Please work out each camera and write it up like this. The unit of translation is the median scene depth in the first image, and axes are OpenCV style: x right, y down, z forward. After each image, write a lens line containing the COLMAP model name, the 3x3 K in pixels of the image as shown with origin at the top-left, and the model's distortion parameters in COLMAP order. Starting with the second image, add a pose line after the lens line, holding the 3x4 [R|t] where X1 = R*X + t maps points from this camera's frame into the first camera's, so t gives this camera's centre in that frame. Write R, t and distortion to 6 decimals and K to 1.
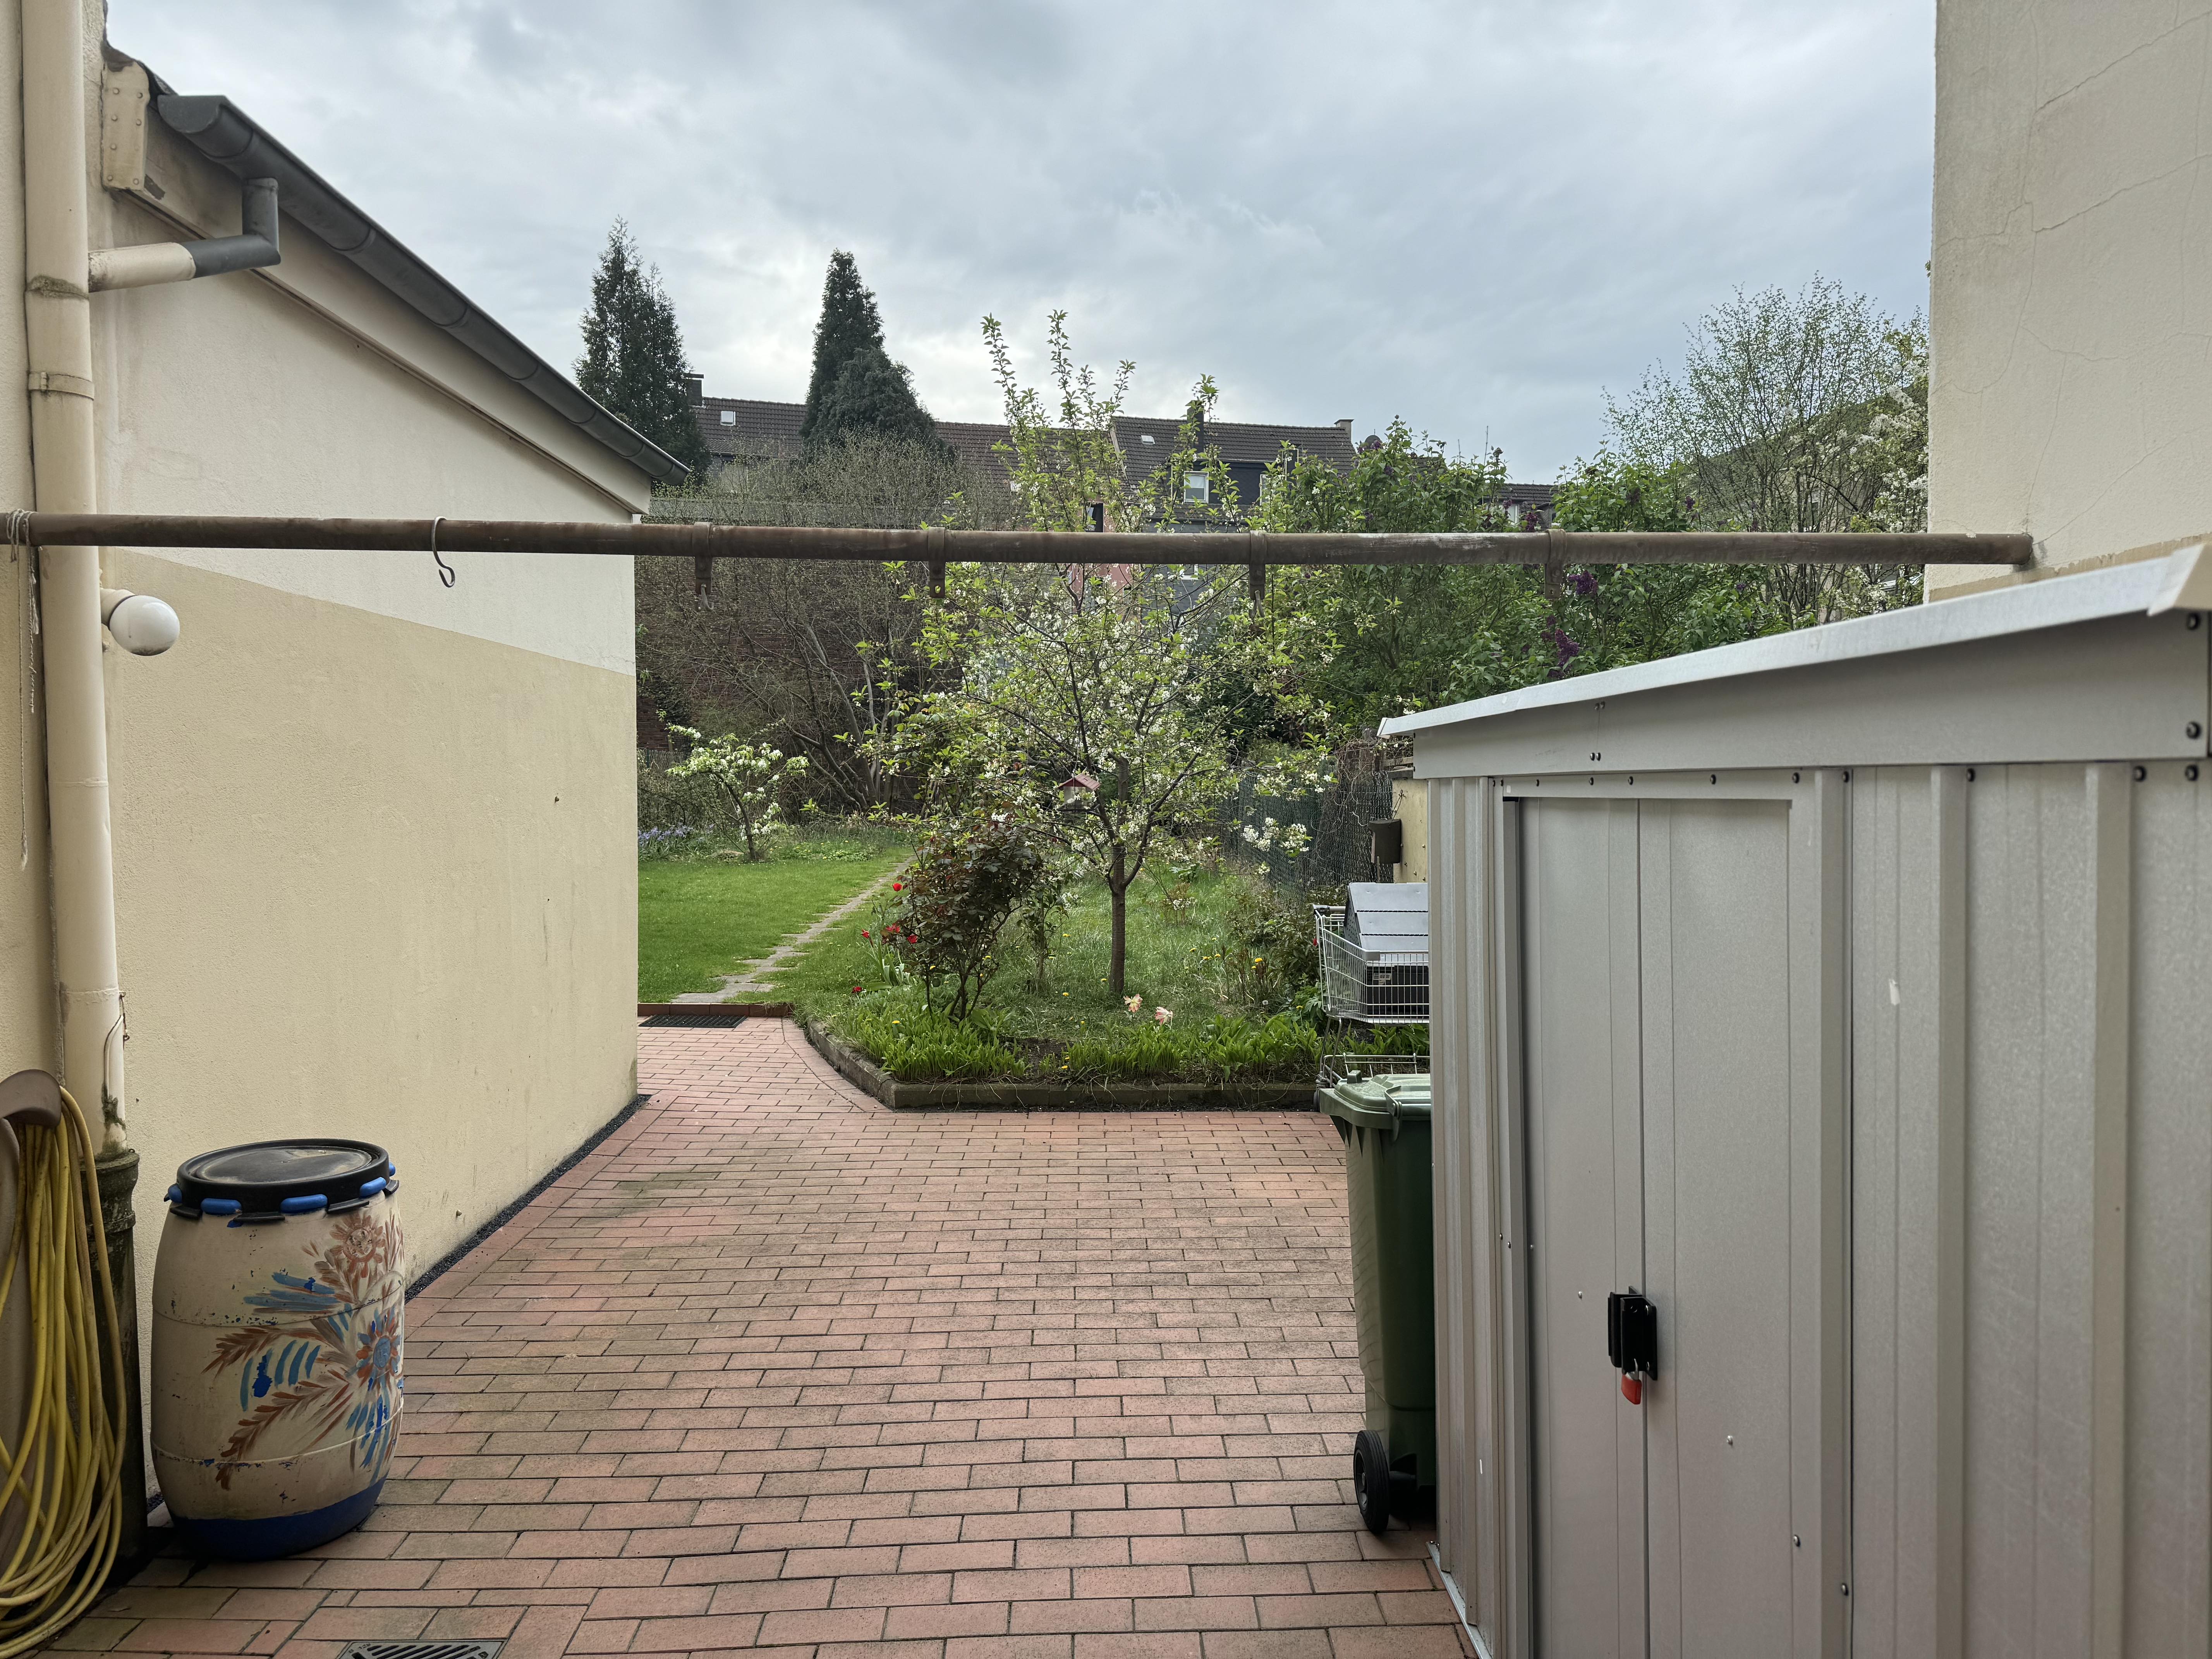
lens RADIAL K [[1533.2, 0, 1108.9], [0, 1533.2, 830.3], [0, 0, 1]] dist [0.003735, 0.000320]
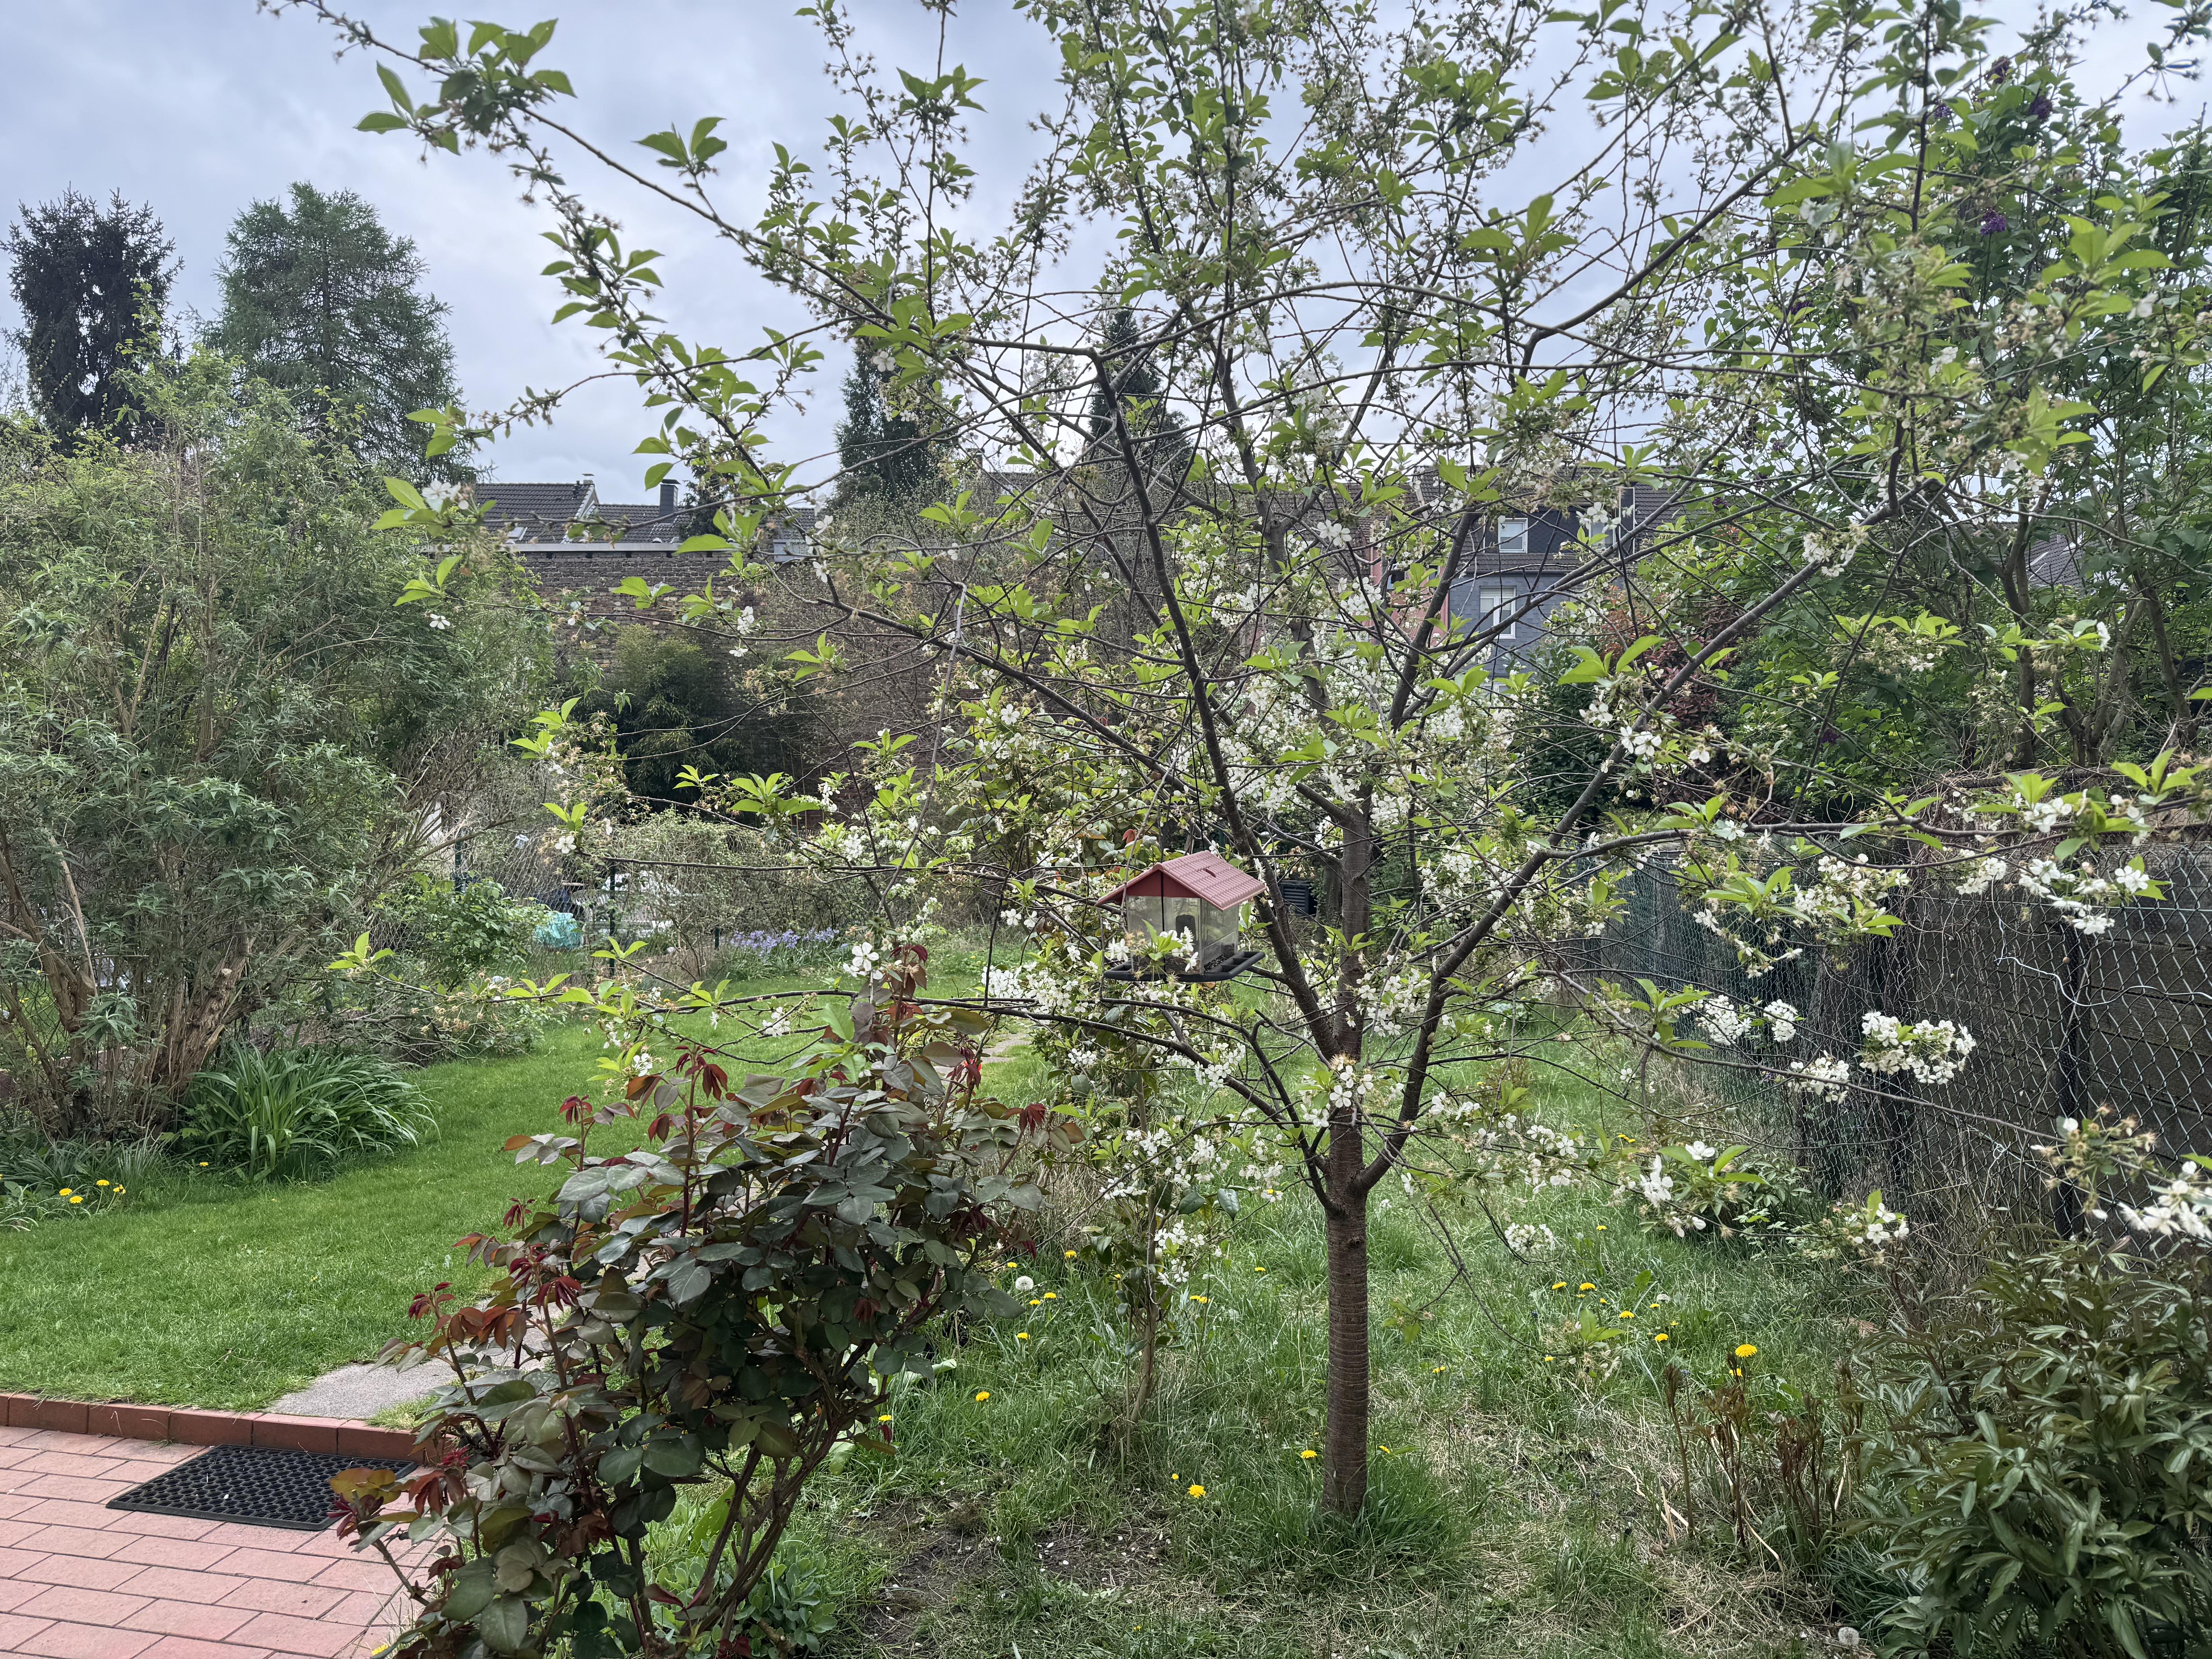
lens RADIAL K [[1533.2, 0, 1097.8], [0, 1533.2, 827.8], [0, 0, 1]] dist [0.003735, 0.000320]
pose [[0.978426, -0.010983, -0.206304, 0.010865], [-0.000518, 0.998452, -0.055610, -0.011033], [0.206596, 0.054517, 0.976906, 0.304733]]
